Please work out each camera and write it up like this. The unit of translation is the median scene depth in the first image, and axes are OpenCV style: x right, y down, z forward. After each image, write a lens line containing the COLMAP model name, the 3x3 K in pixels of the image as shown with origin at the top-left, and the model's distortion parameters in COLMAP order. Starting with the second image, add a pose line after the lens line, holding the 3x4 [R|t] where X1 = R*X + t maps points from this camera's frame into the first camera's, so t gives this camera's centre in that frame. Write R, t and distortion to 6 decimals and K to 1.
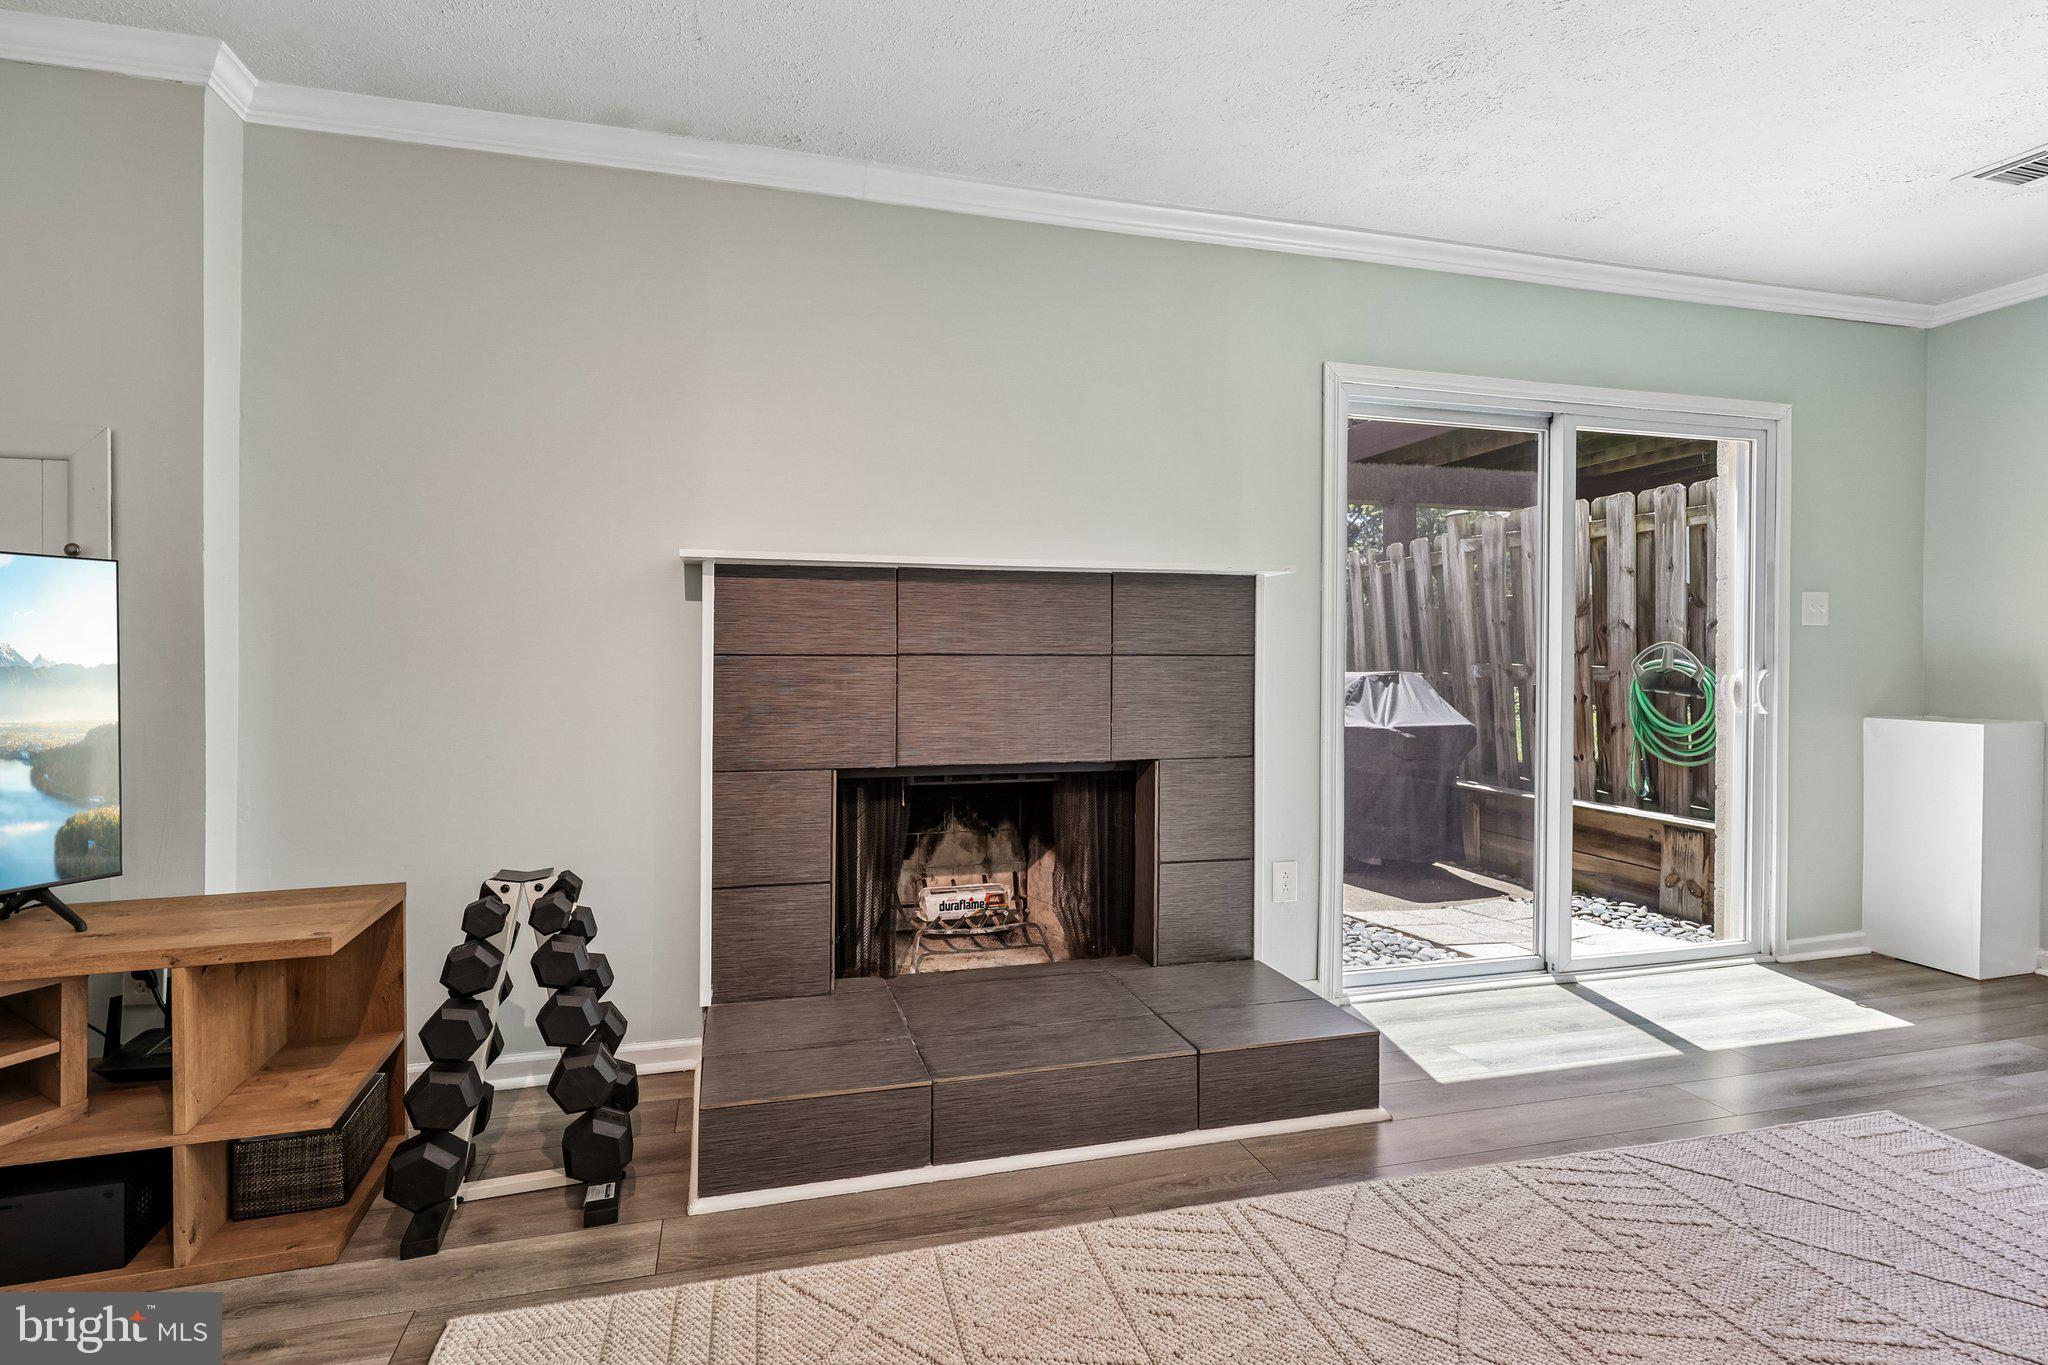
lens RADIAL K [[829.5, 0, 1028.1], [0, 829.5, 668.2], [0, 0, 1]] dist [-0.000249, 0.000385]
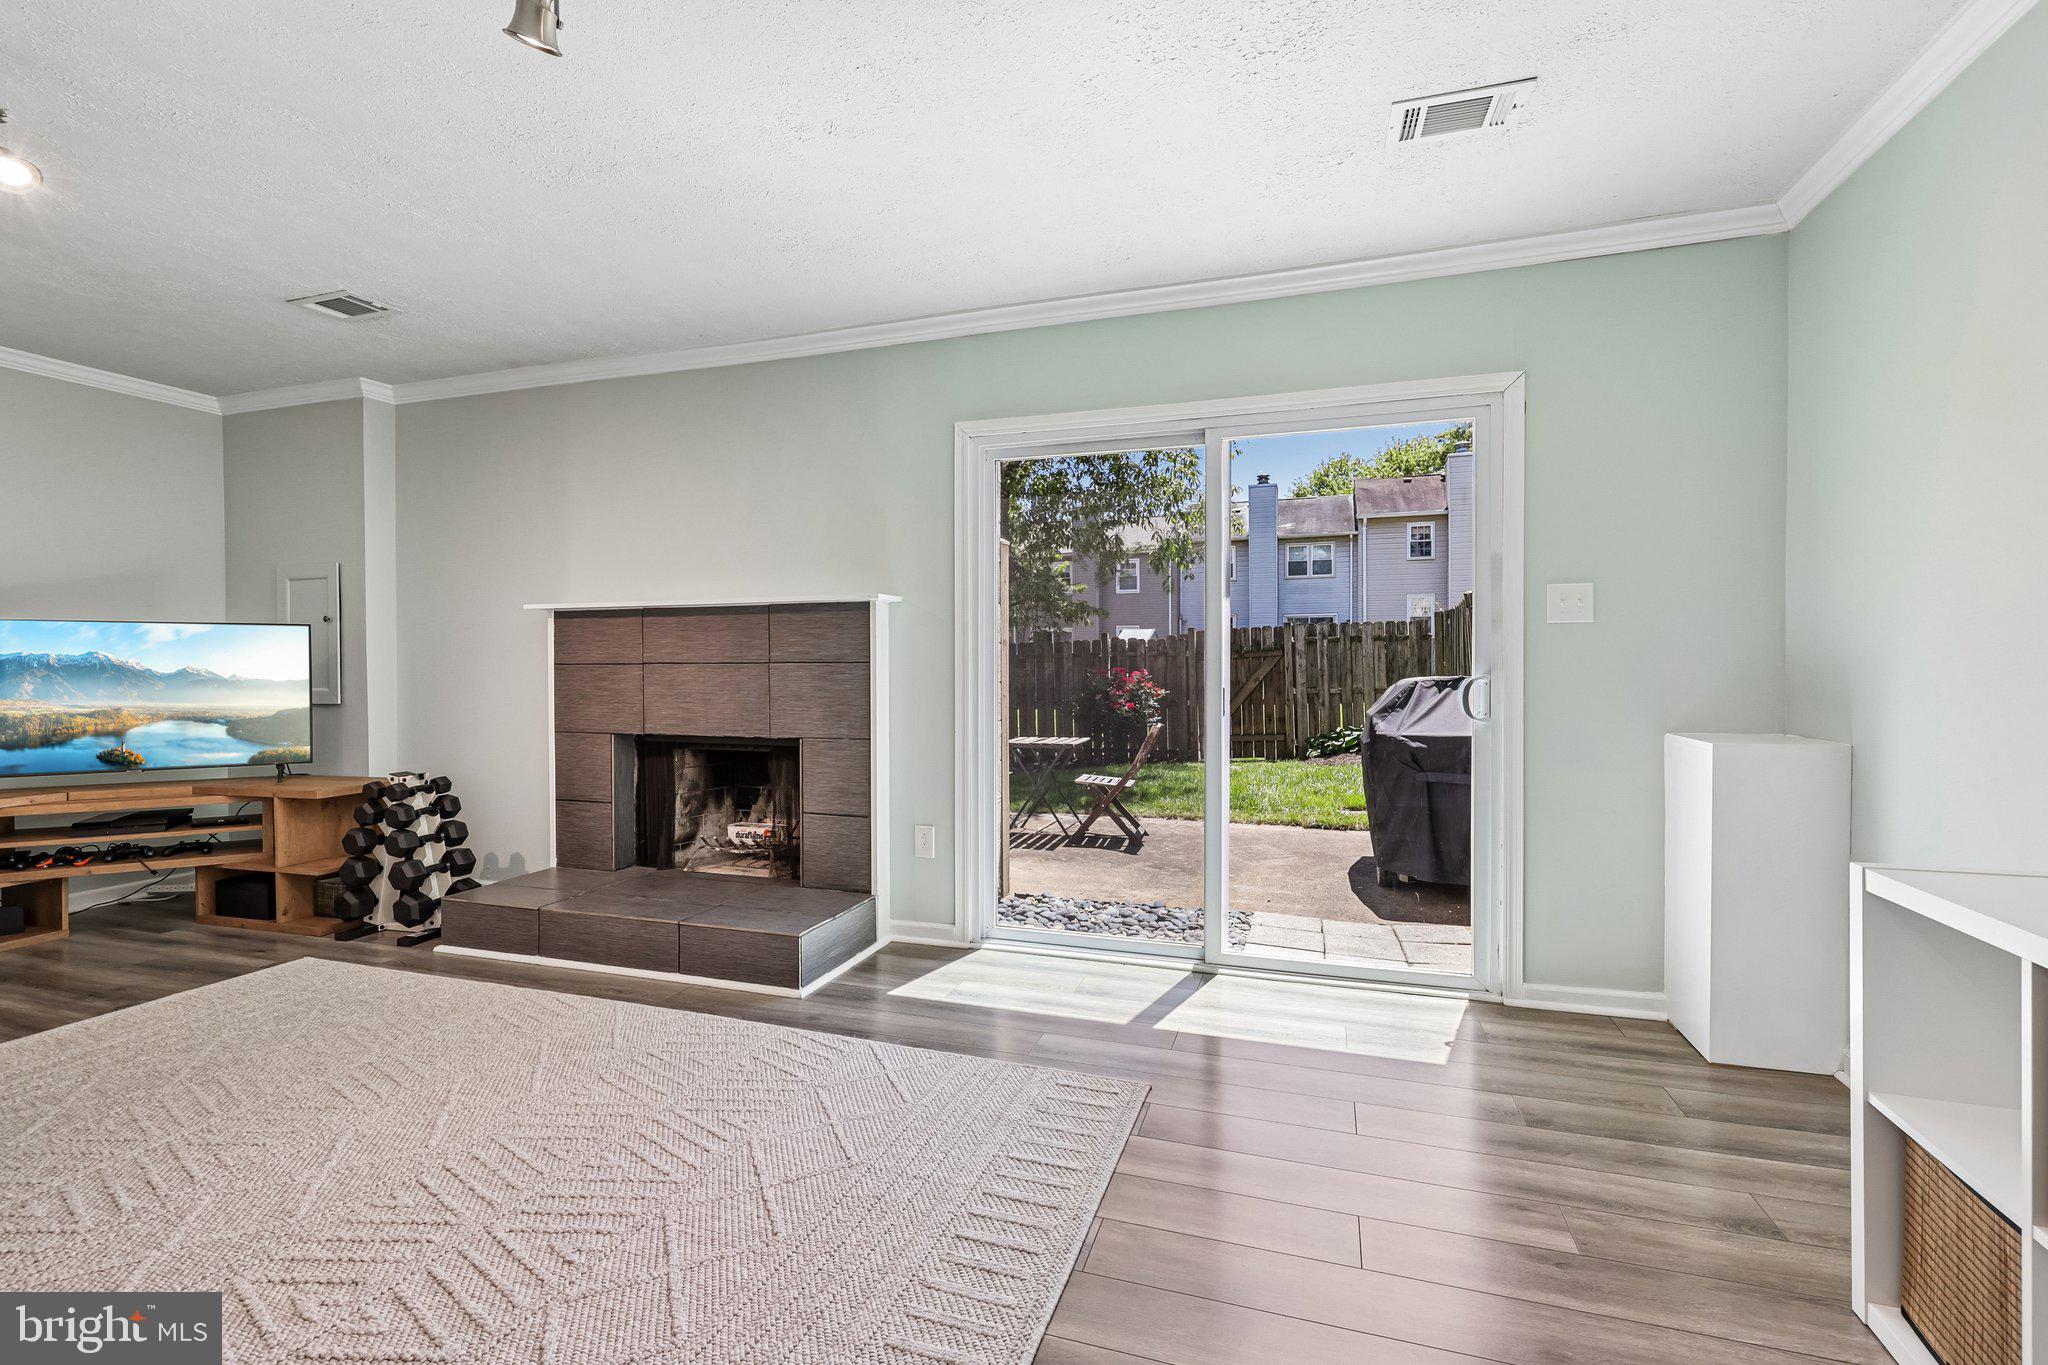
lens RADIAL K [[881.3, 0, 1200.6], [0, 881.3, 679.6], [0, 0, 1]] dist [0.000258, -0.000138]
pose [[0.877986, 0.003902, -0.478671, 1.483574], [-0.000685, 0.999976, 0.006894, 0.002258], [0.478686, -0.005725, 0.877967, 0.029898]]
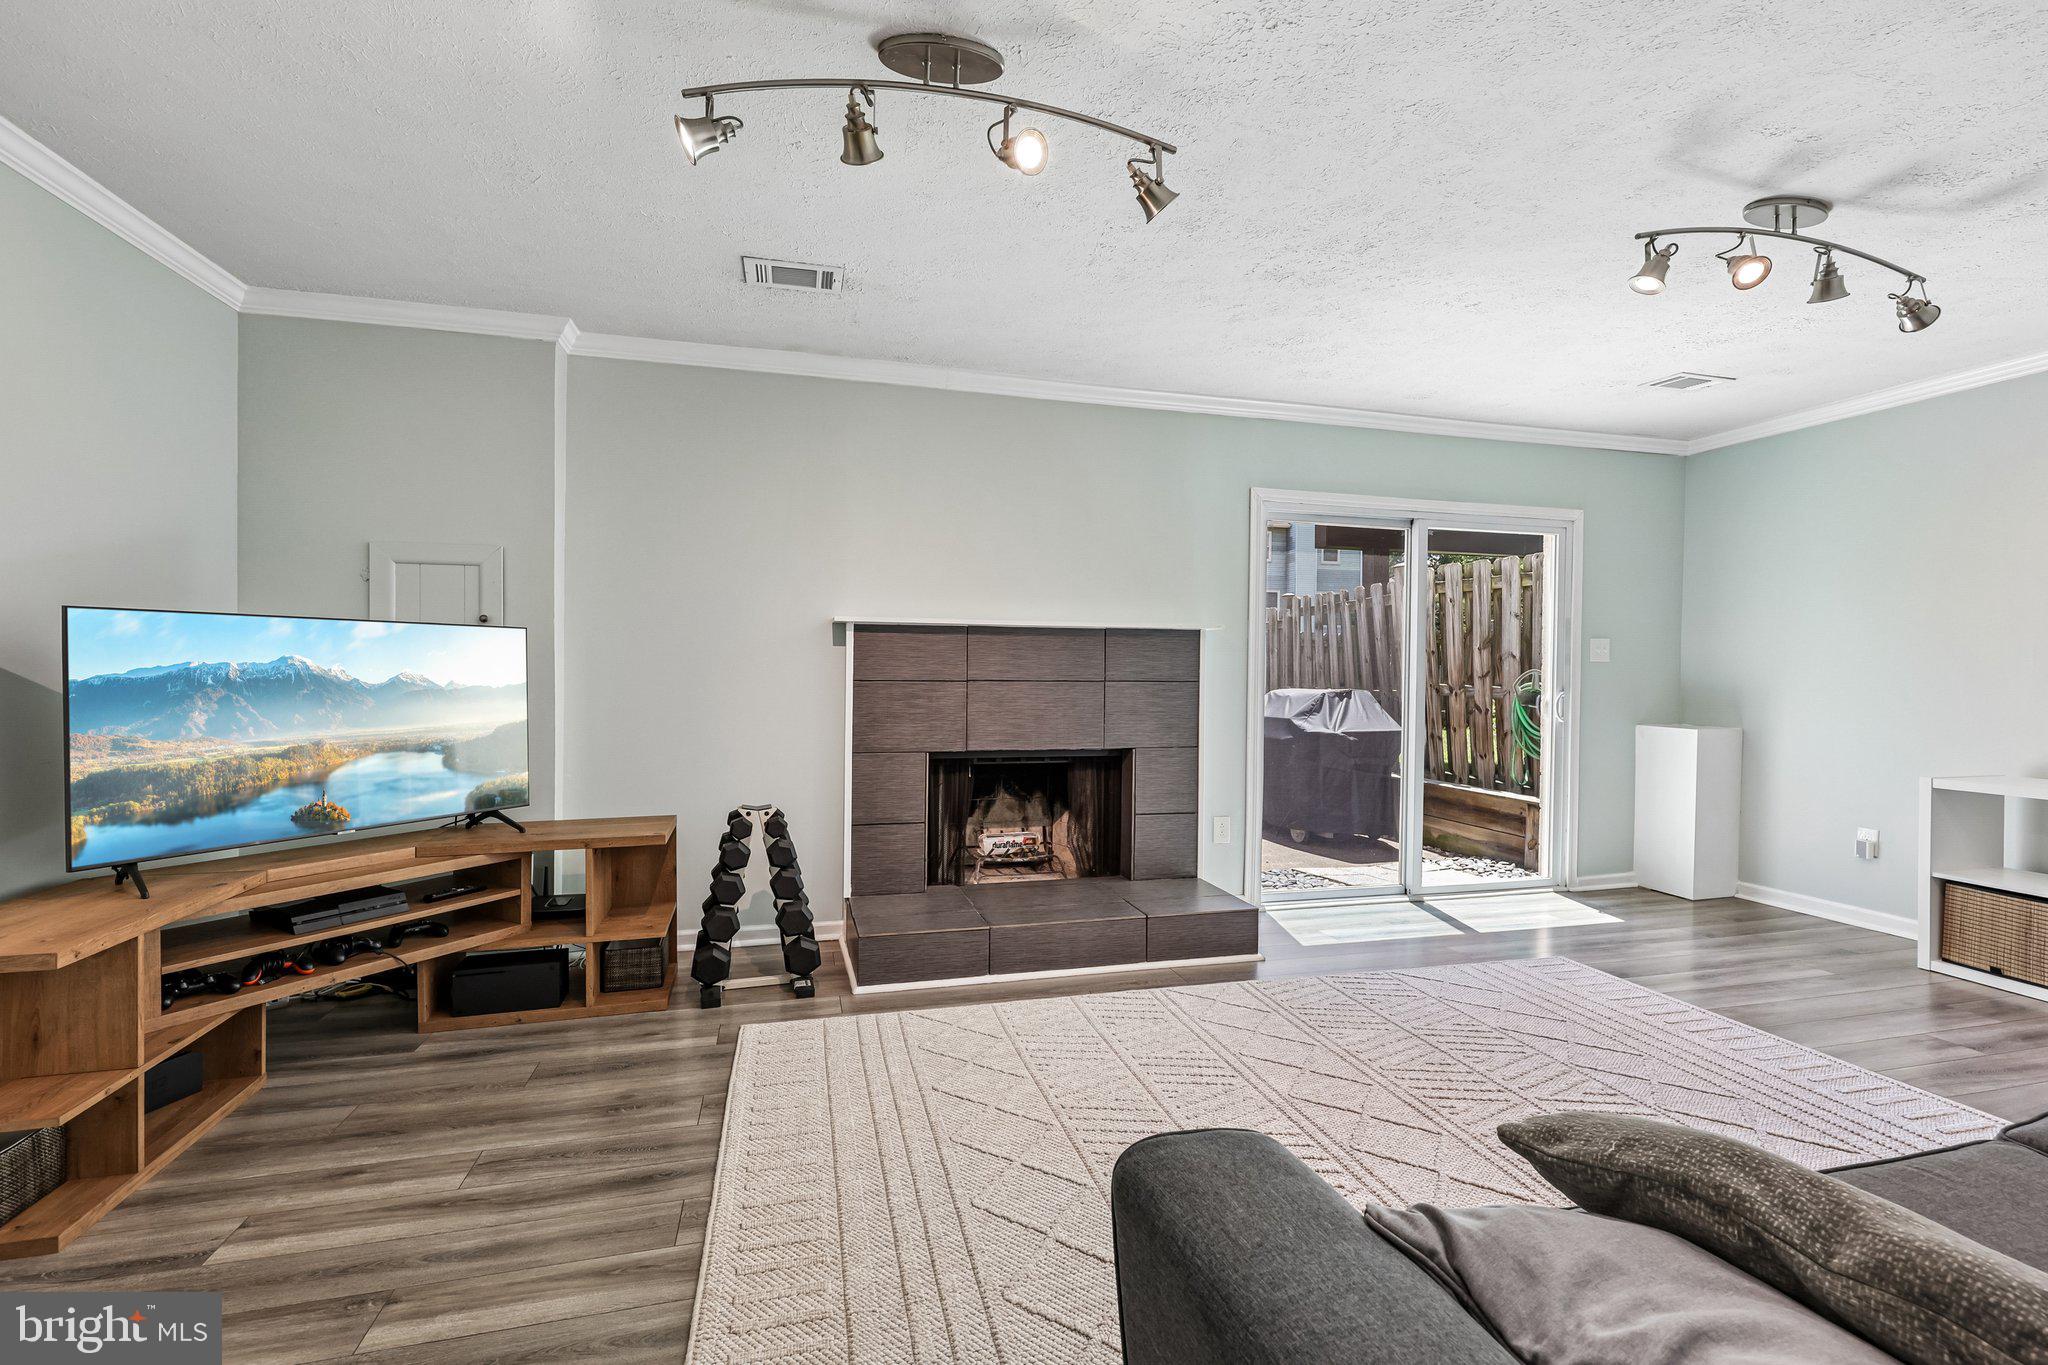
lens RADIAL K [[813.0, 0, 1121.7], [0, 813.0, 687.1], [0, 0, 1]] dist [0.002156, 0.000086]
pose [[0.998396, 0.005961, 0.056293, 0.046751], [-0.006428, 0.999946, 0.008107, -0.017114], [-0.056242, -0.008456, 0.998381, -0.535282]]
